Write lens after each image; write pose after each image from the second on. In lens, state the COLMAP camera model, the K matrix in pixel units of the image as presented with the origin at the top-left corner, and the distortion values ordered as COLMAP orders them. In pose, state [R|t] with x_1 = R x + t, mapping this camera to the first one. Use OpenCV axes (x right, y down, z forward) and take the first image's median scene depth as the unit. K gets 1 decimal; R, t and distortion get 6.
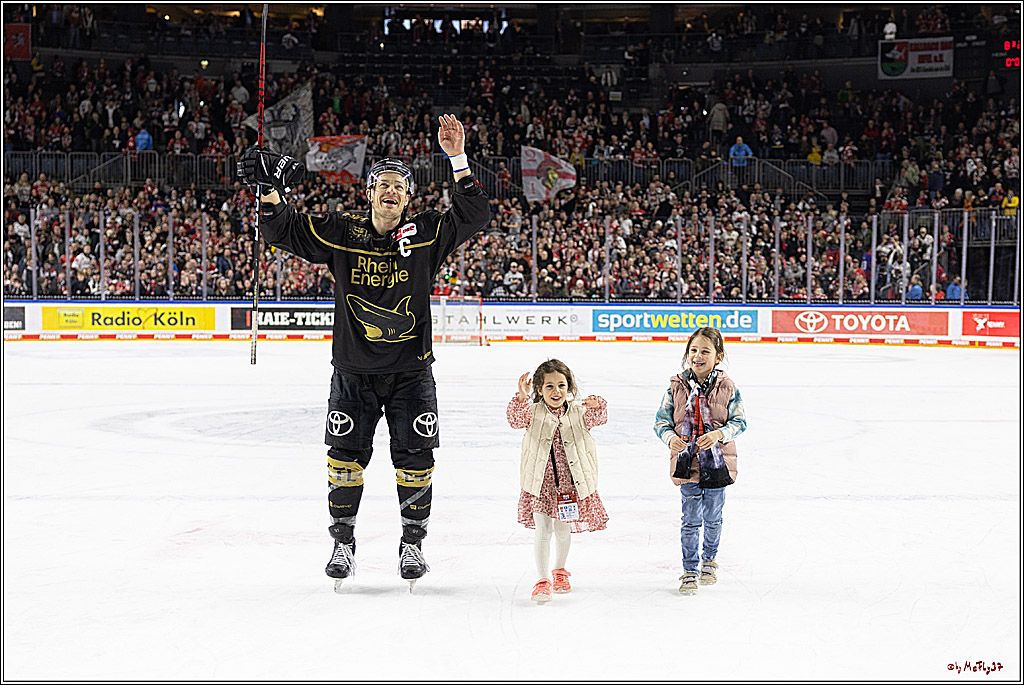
lens RADIAL K [[1452.9, 0, 521.7], [0, 1452.9, 342.0], [0, 0, 1]] dist [0.044158, 0.100087]
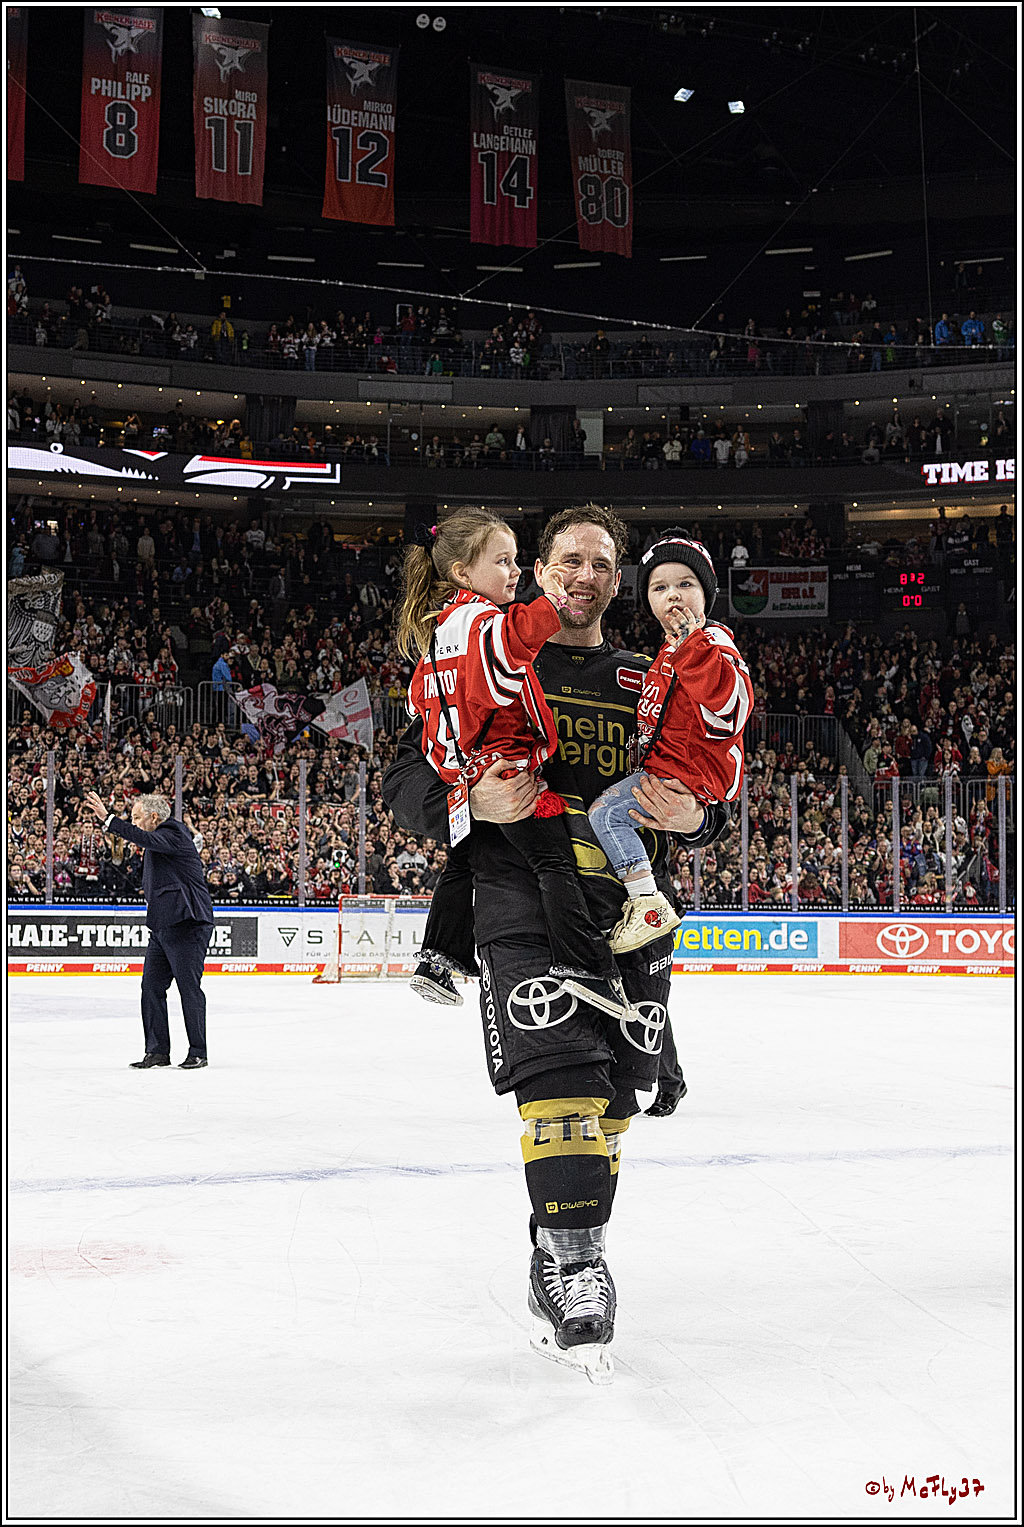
lens RADIAL K [[1702.7, 0, 408.2], [0, 1702.7, 787.5], [0, 0, 1]] dist [0.028083, -0.019651]
pose [[0.973606, 0.019233, 0.227423, -0.180797], [0.004894, 0.994455, -0.105054, -0.002995], [-0.228182, 0.103394, 0.968113, 0.314700]]
